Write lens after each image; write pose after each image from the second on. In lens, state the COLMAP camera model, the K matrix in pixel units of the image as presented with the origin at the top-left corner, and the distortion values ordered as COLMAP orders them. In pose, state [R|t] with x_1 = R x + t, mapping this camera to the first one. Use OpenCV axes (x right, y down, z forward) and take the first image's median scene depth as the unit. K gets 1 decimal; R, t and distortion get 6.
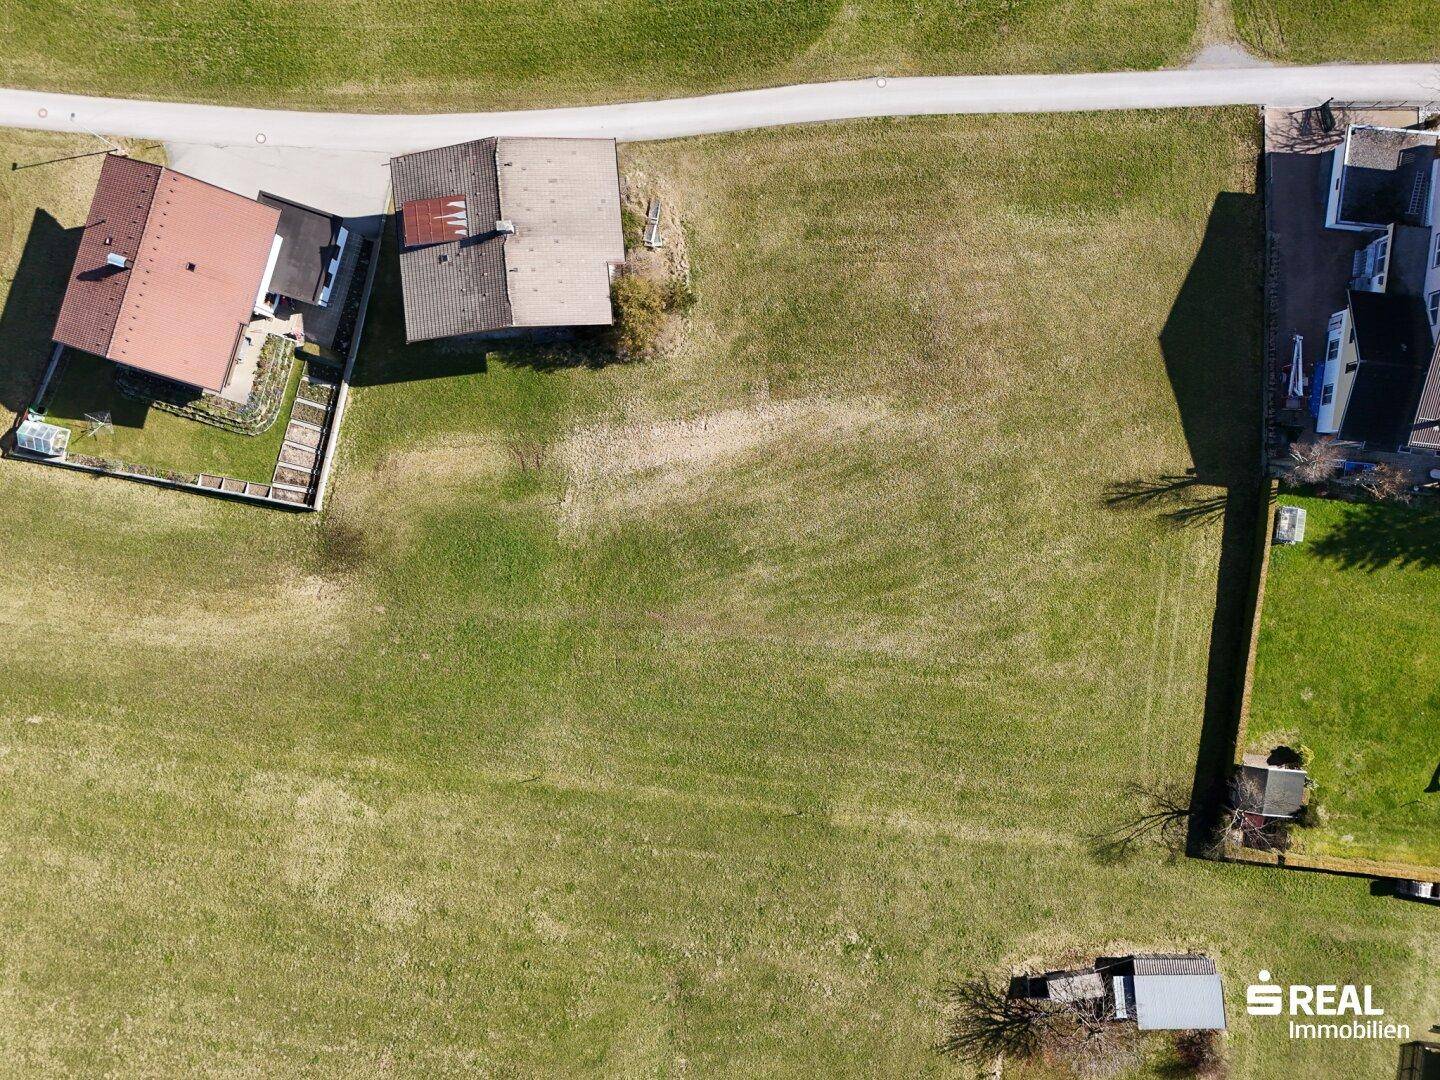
lens RADIAL K [[1054.9, 0, 725.2], [0, 1054.9, 534.4], [0, 0, 1]] dist [0.073276, -0.068388]
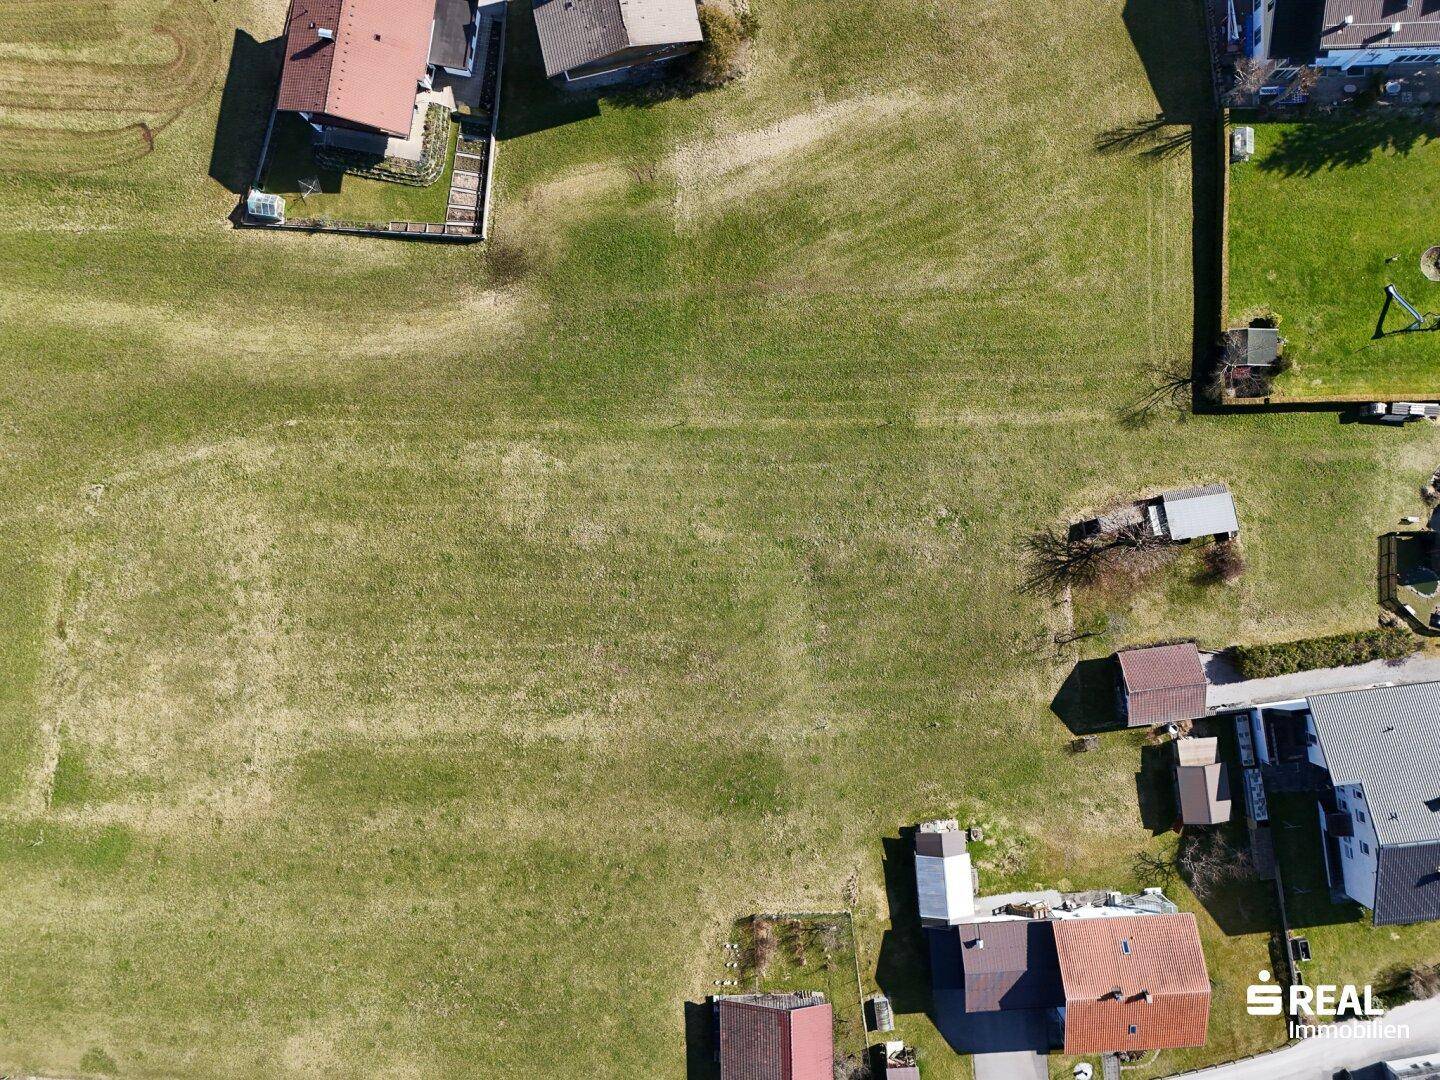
lens RADIAL K [[1054.9, 0, 725.2], [0, 1054.9, 534.4], [0, 0, 1]] dist [0.073276, -0.068388]
pose [[0.991759, -0.128042, 0.004476, -0.150526], [0.128067, 0.991749, -0.005807, 0.379324], [-0.003695, 0.006333, 0.999973, -0.276927]]
